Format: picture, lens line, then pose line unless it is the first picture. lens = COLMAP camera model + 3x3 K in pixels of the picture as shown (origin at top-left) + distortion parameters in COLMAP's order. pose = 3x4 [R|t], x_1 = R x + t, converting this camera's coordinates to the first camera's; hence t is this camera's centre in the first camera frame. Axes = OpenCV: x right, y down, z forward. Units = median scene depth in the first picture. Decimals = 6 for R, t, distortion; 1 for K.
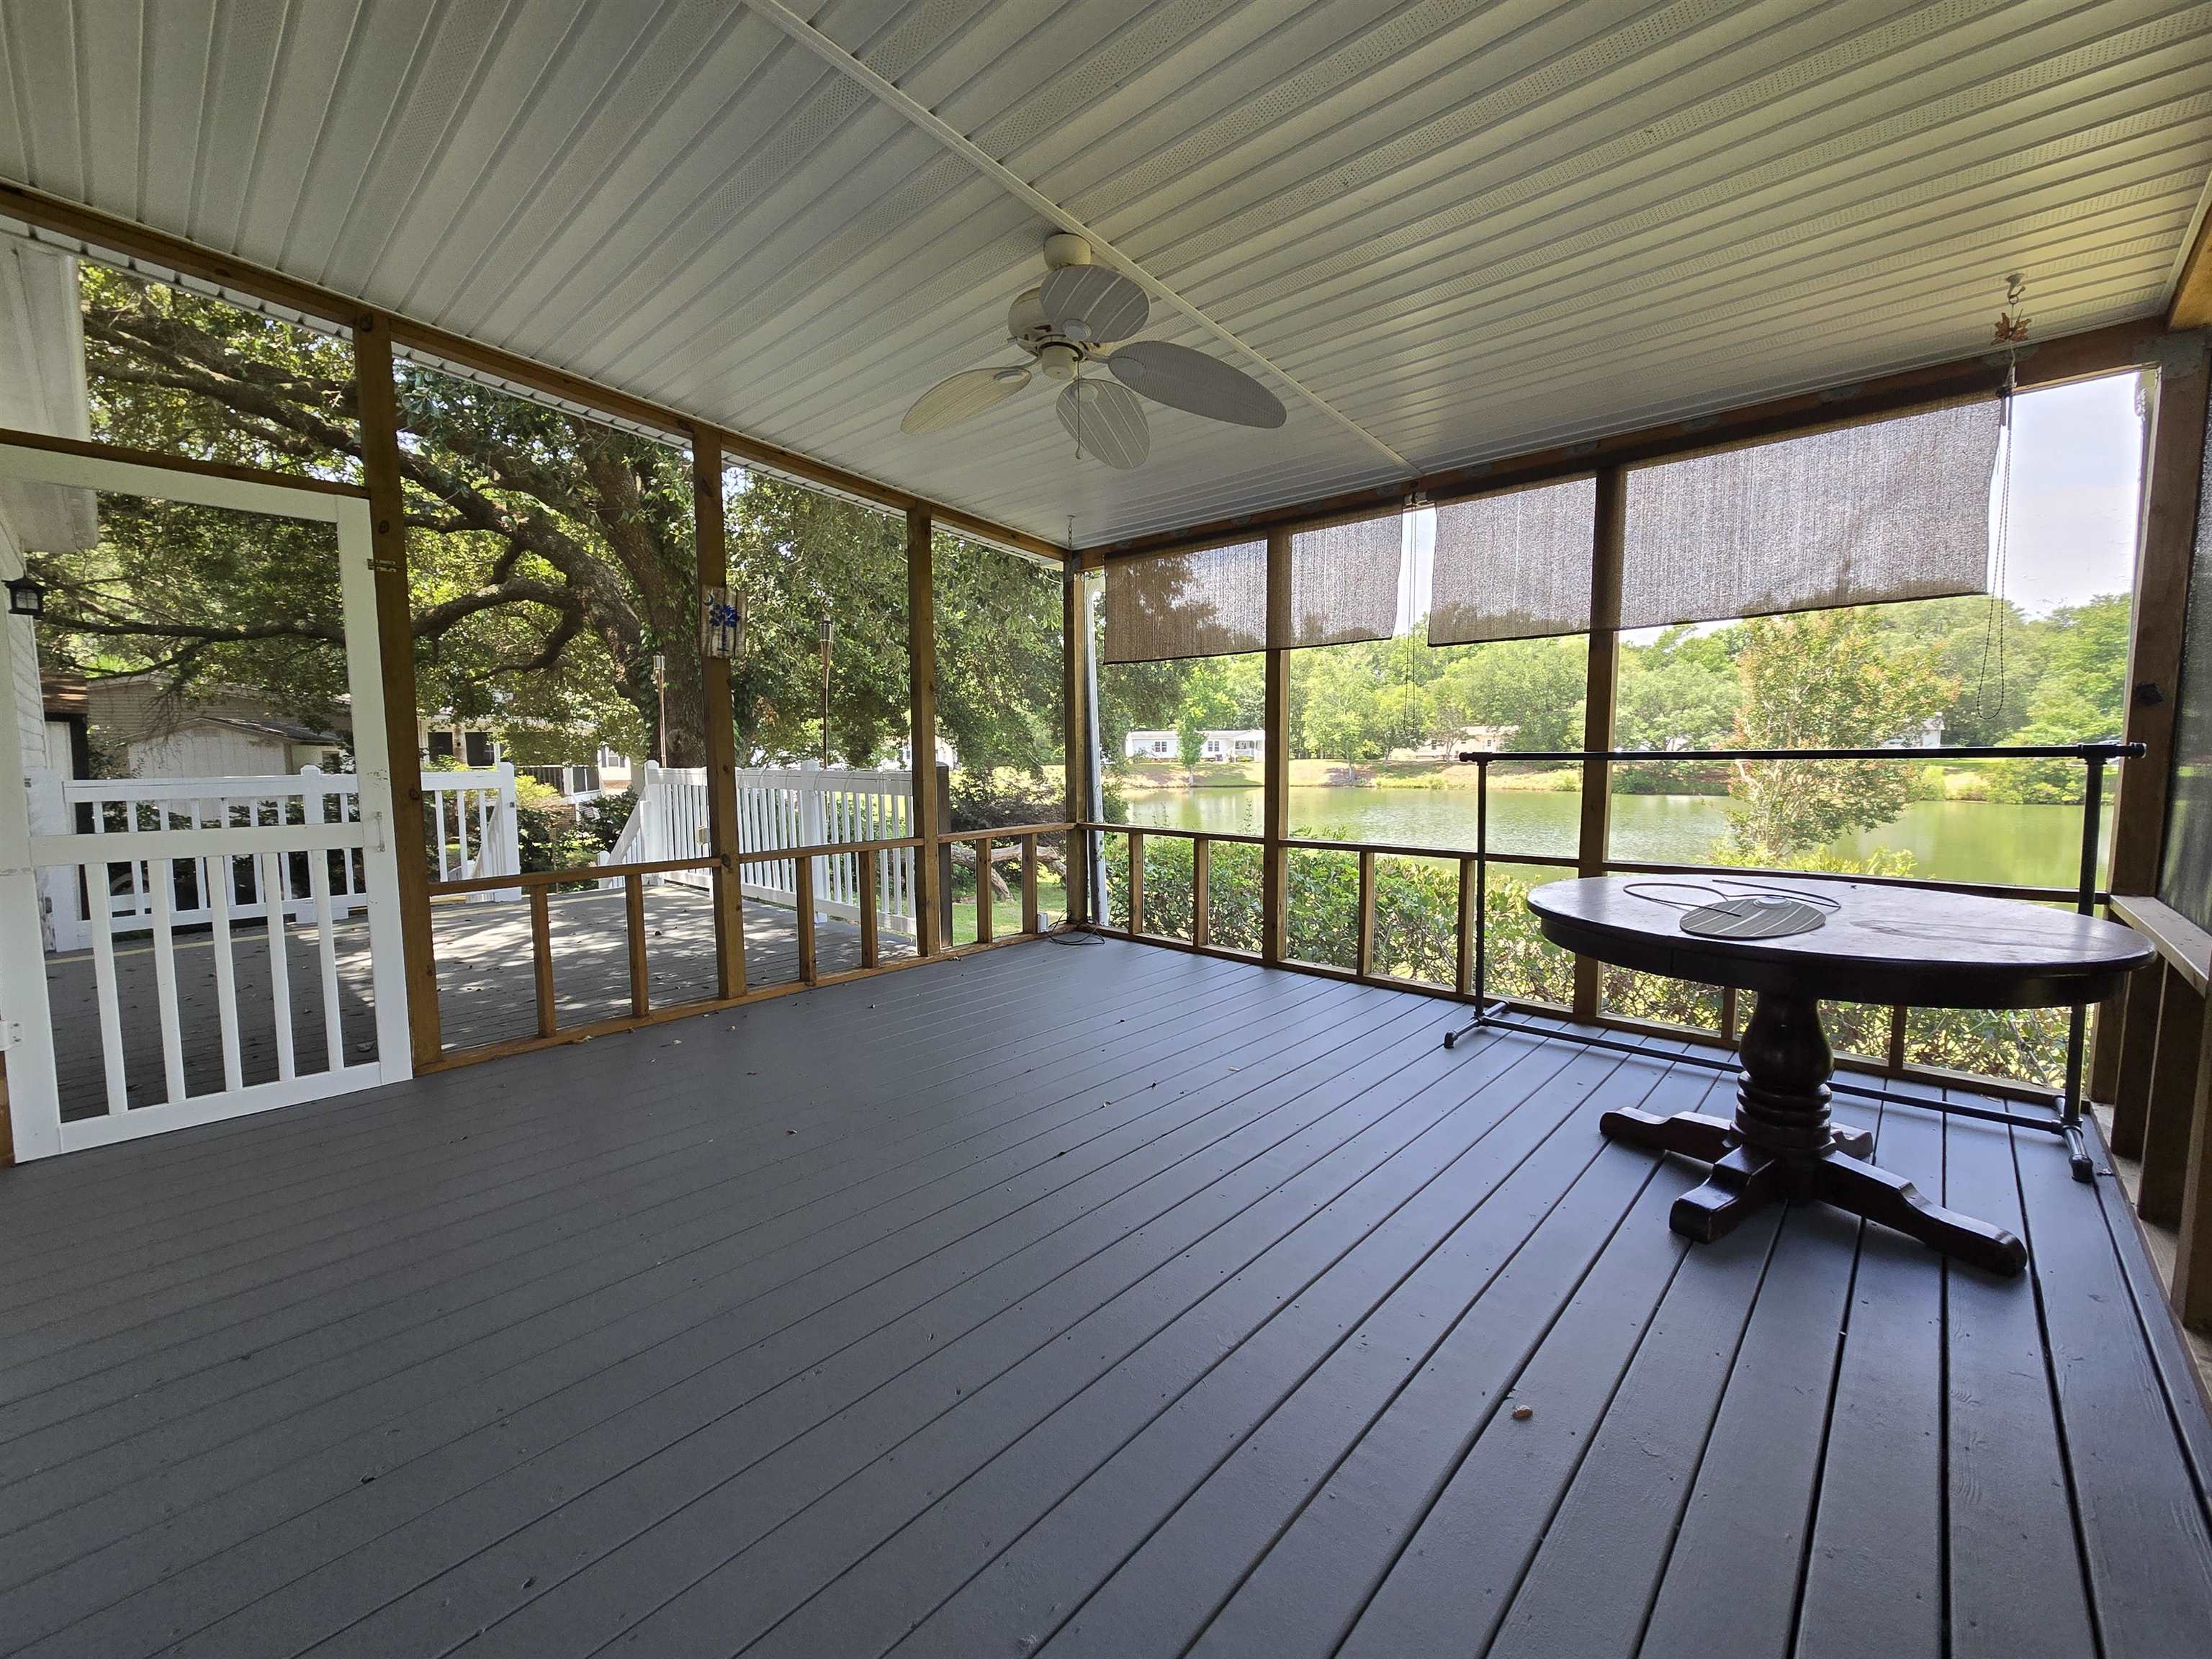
lens RADIAL K [[914.2, 0, 1098.2], [0, 914.2, 831.7], [0, 0, 1]] dist [0.001927, 0.000737]
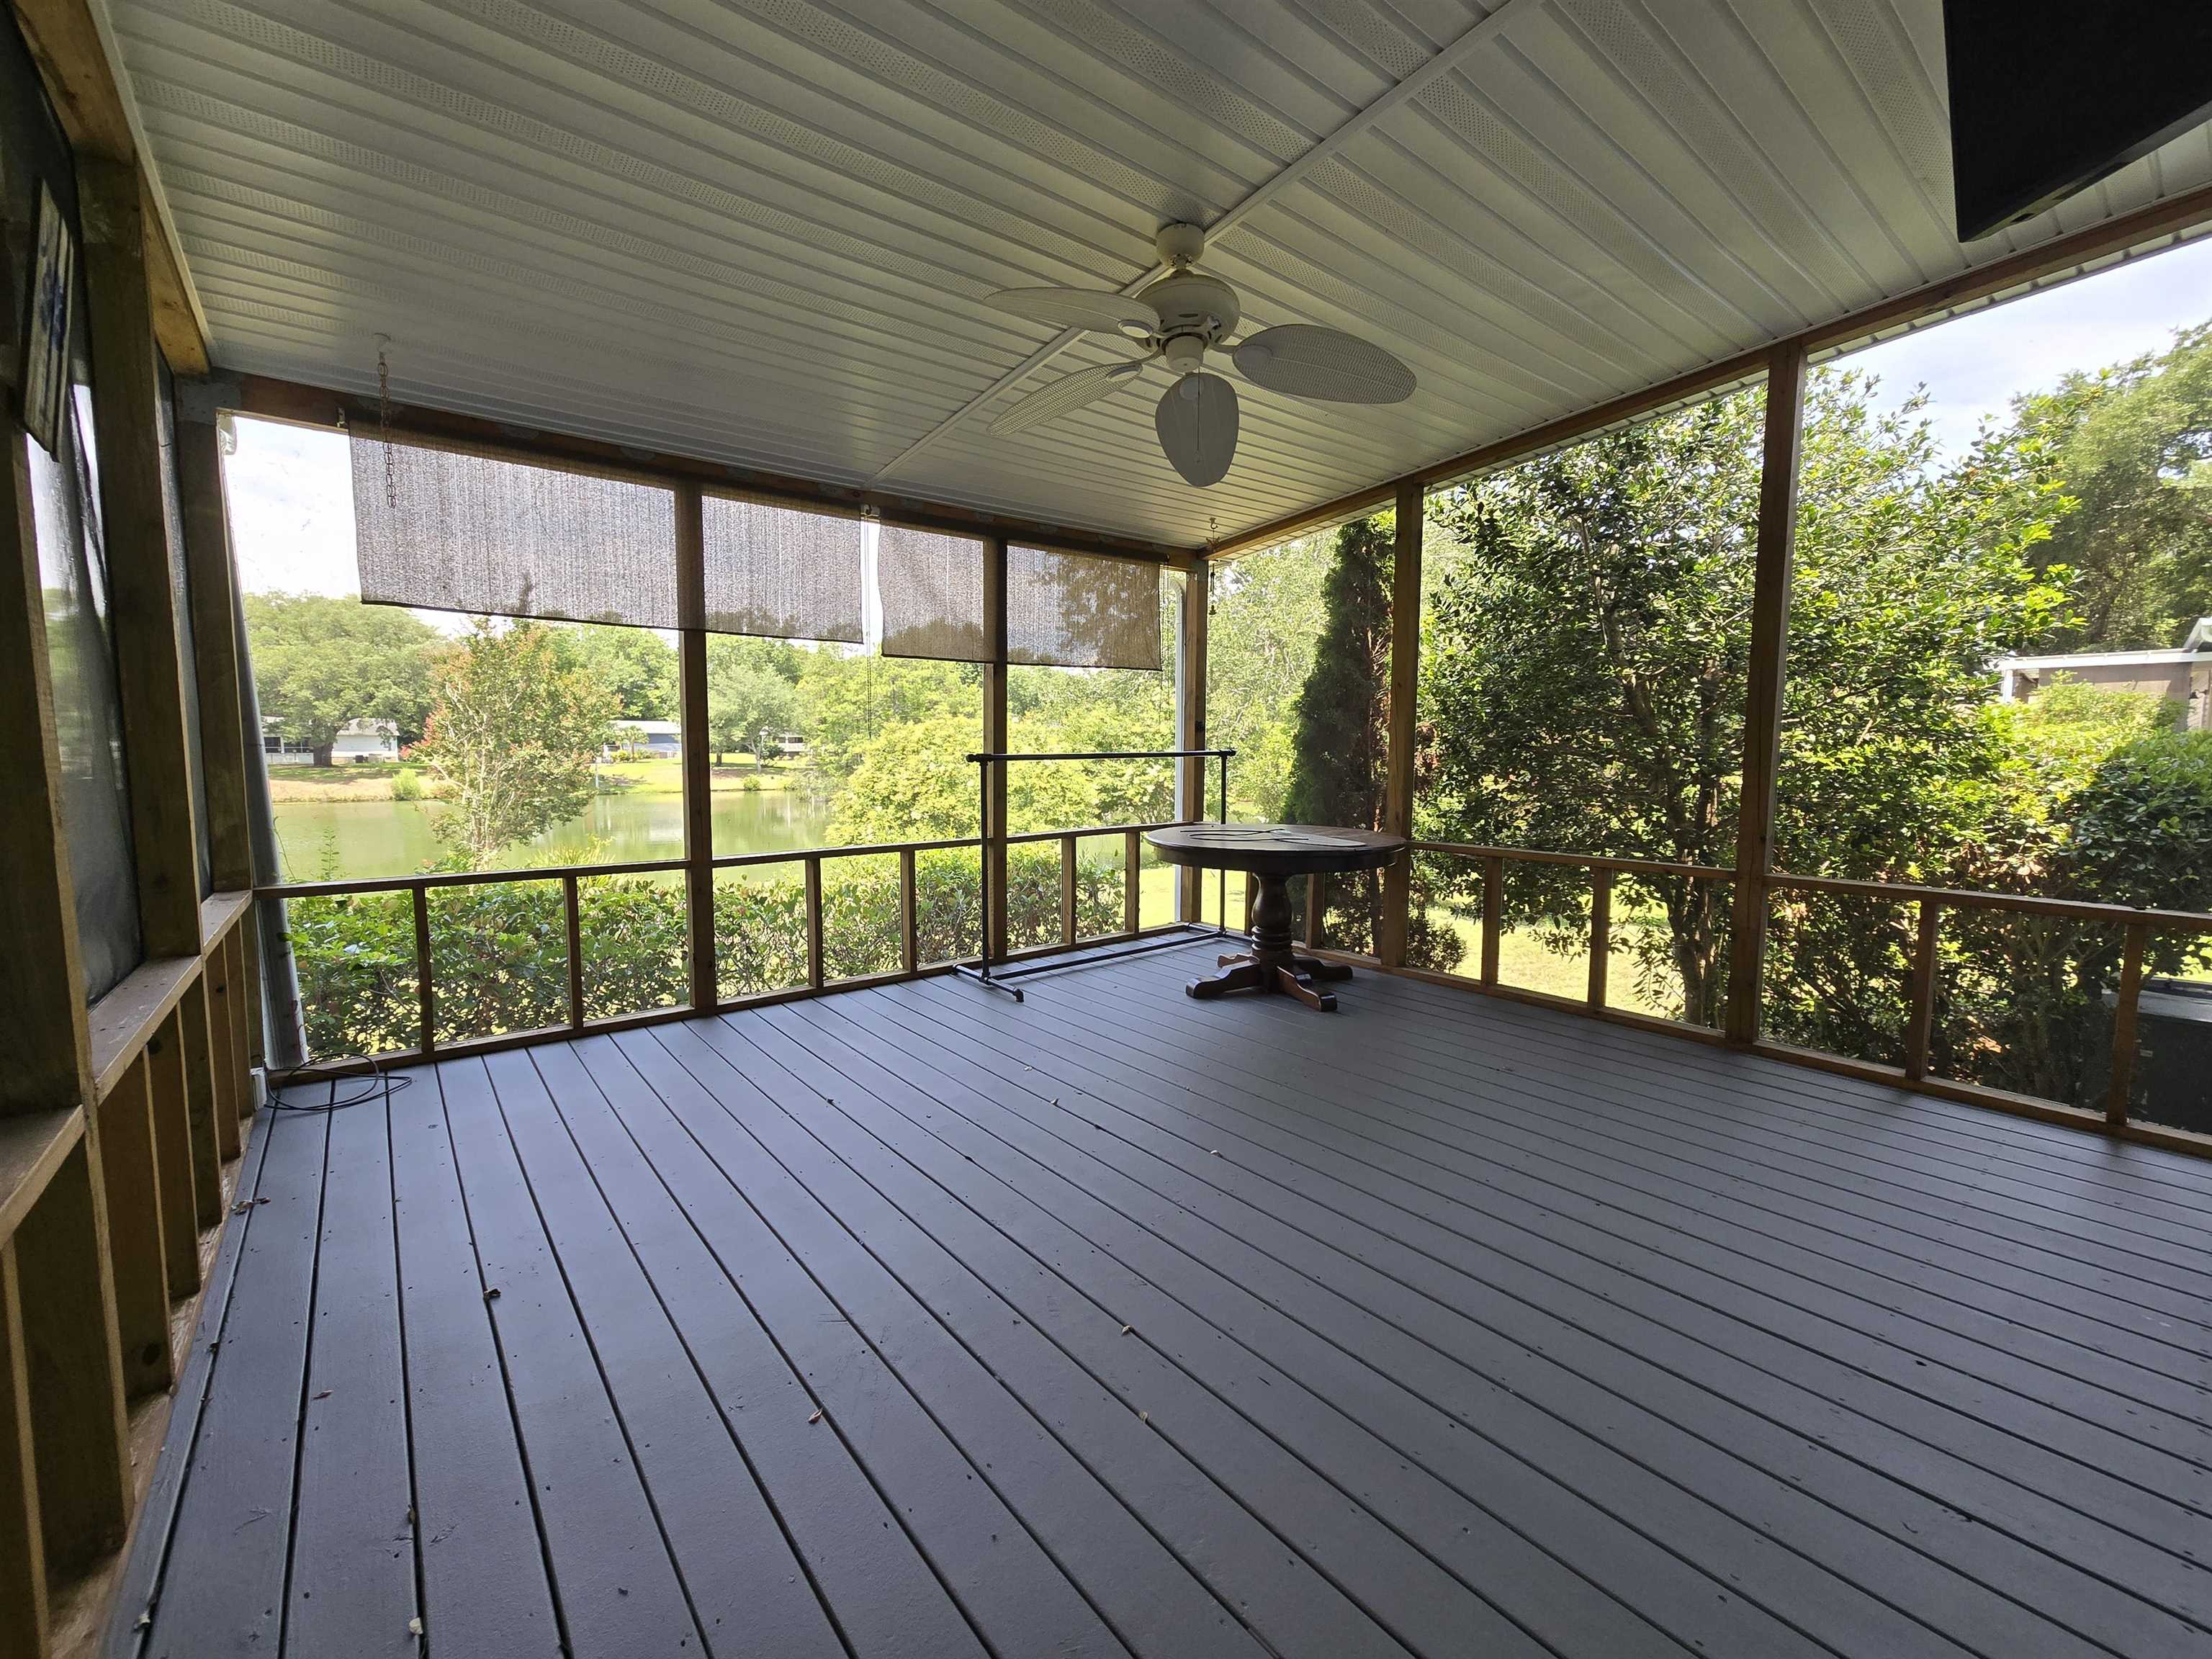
lens RADIAL K [[908.1, 0, 1091.8], [0, 908.1, 834.3], [0, 0, 1]] dist [-0.000030, -0.000175]
pose [[0.148405, -0.087009, 0.985092, -0.183271], [0.088064, 0.993327, 0.074469, -0.014890], [-0.984998, 0.075700, 0.155077, 0.171379]]
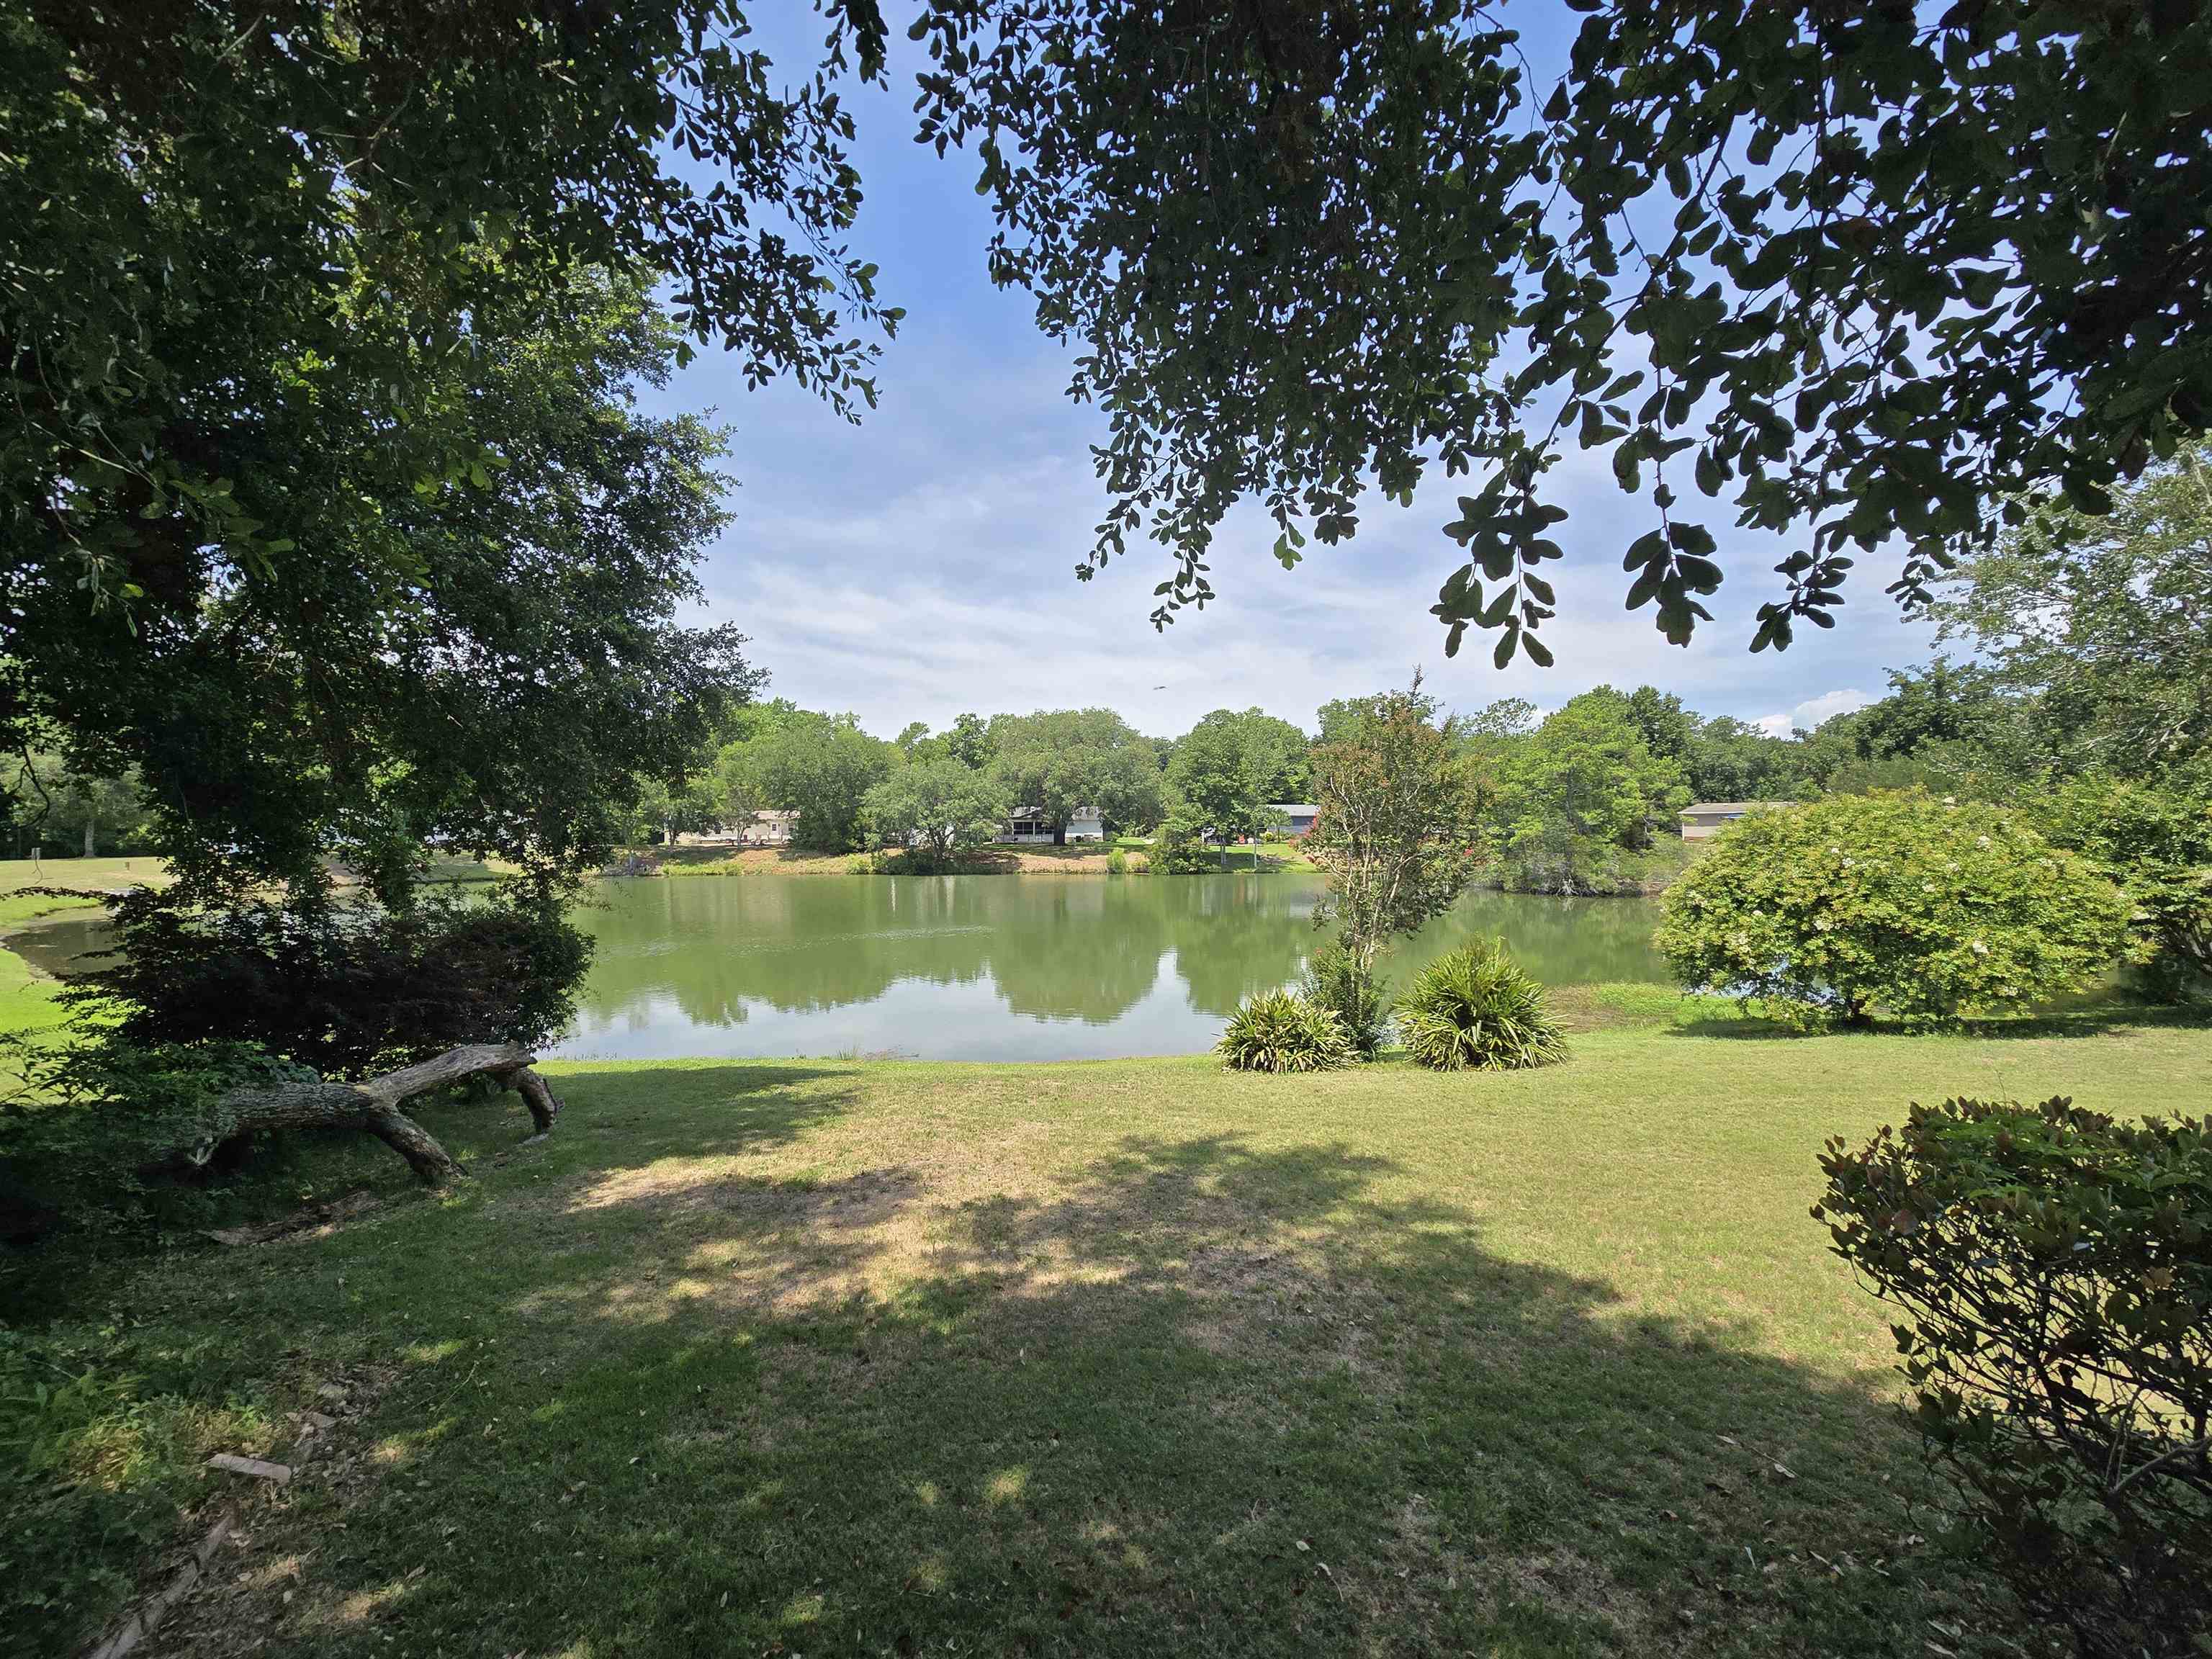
lens RADIAL K [[911.1, 0, 1086.7], [0, 911.1, 825.6], [0, 0, 1]] dist [-0.002071, -0.000066]
pose [[0.707476, 0.008033, 0.706692, -0.235595], [0.060253, 0.995609, -0.071638, -0.055349], [-0.704164, 0.093263, 0.703886, 0.475131]]
